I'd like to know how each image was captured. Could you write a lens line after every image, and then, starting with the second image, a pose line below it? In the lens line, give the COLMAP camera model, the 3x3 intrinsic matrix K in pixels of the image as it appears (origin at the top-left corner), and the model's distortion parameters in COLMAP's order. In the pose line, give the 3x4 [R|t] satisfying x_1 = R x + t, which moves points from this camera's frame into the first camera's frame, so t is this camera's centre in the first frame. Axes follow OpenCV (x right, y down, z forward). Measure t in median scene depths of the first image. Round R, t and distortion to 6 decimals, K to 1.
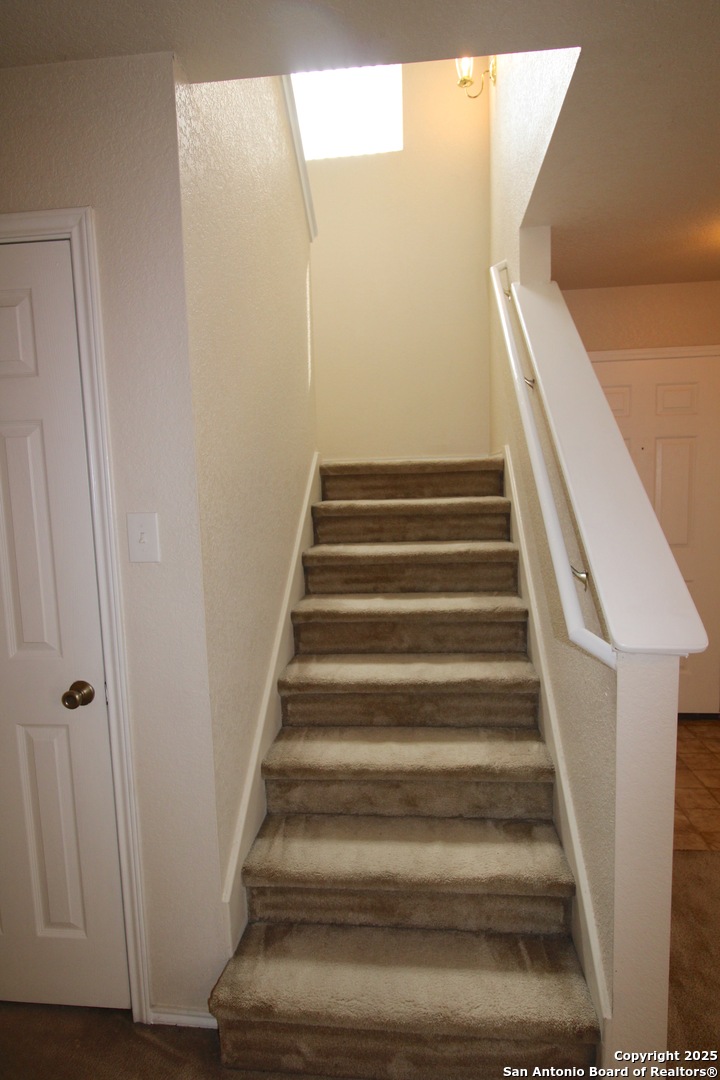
lens RADIAL K [[640.6, 0, 356.6], [0, 640.6, 536.6], [0, 0, 1]] dist [0.004837, -0.001267]
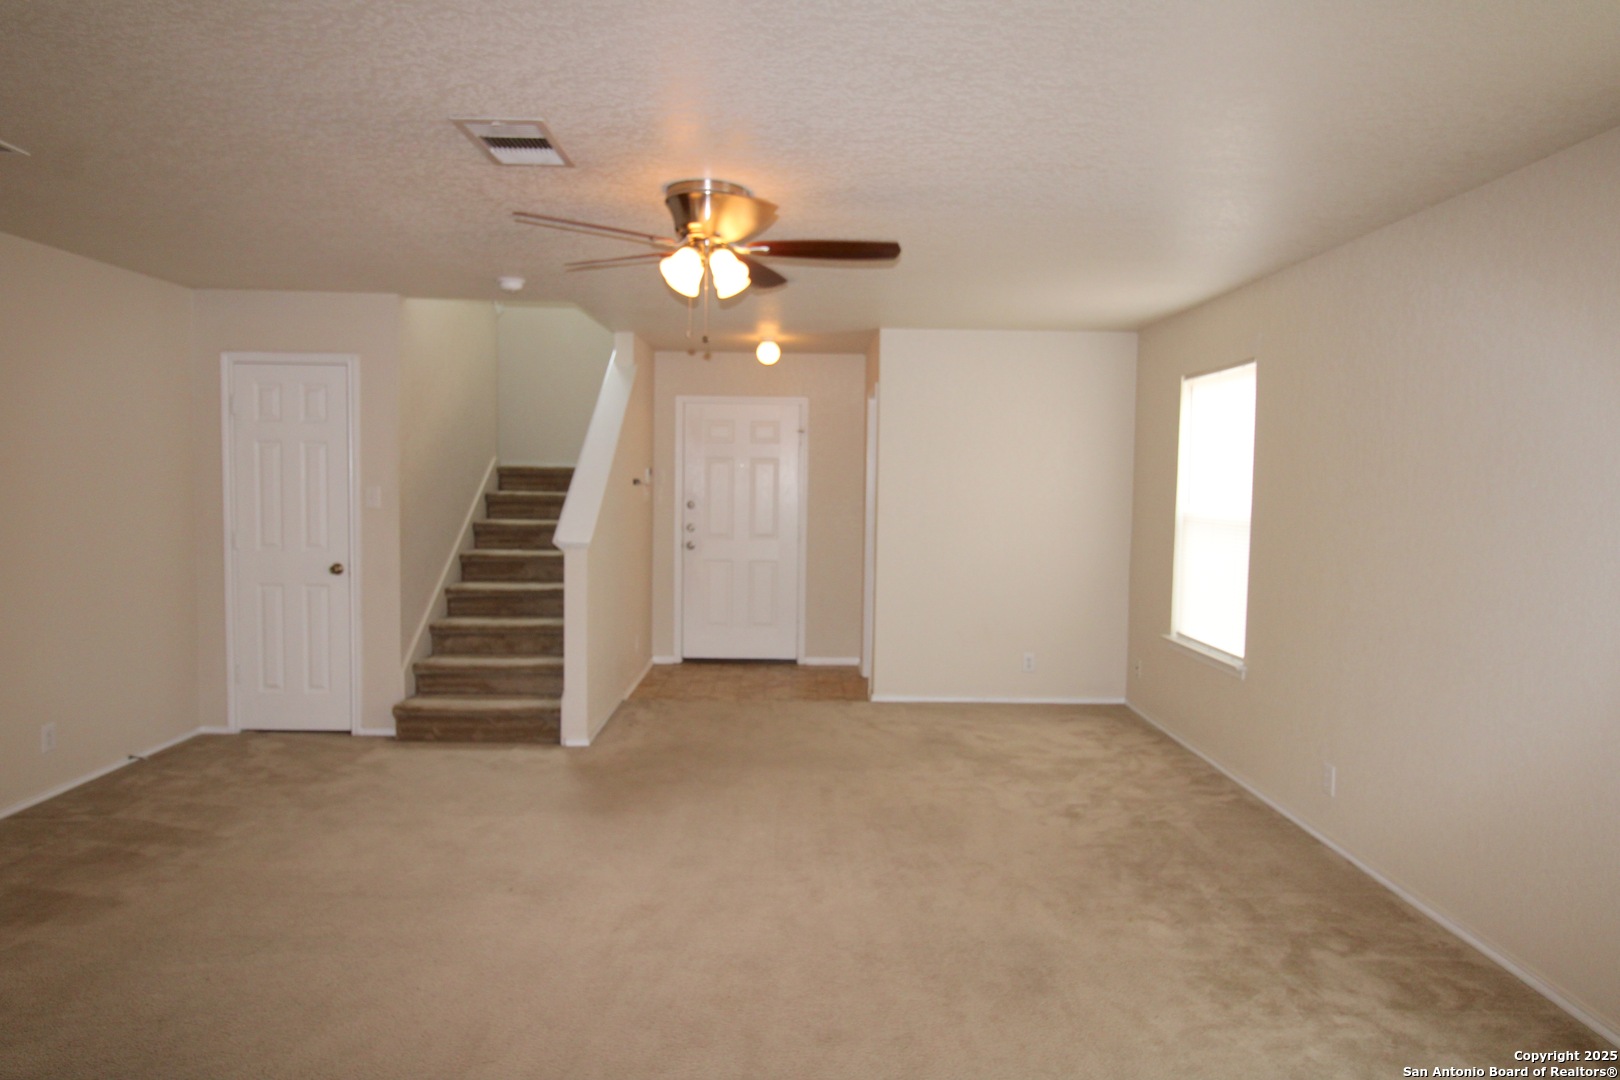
lens RADIAL K [[960.8, 0, 808.2], [0, 960.8, 530.3], [0, 0, 1]] dist [0.004837, -0.001267]
pose [[0.990504, 0.048294, 0.128726, 0.499934], [-0.042447, 0.997955, -0.047789, 0.146636], [-0.130771, 0.041871, 0.990528, -1.693603]]
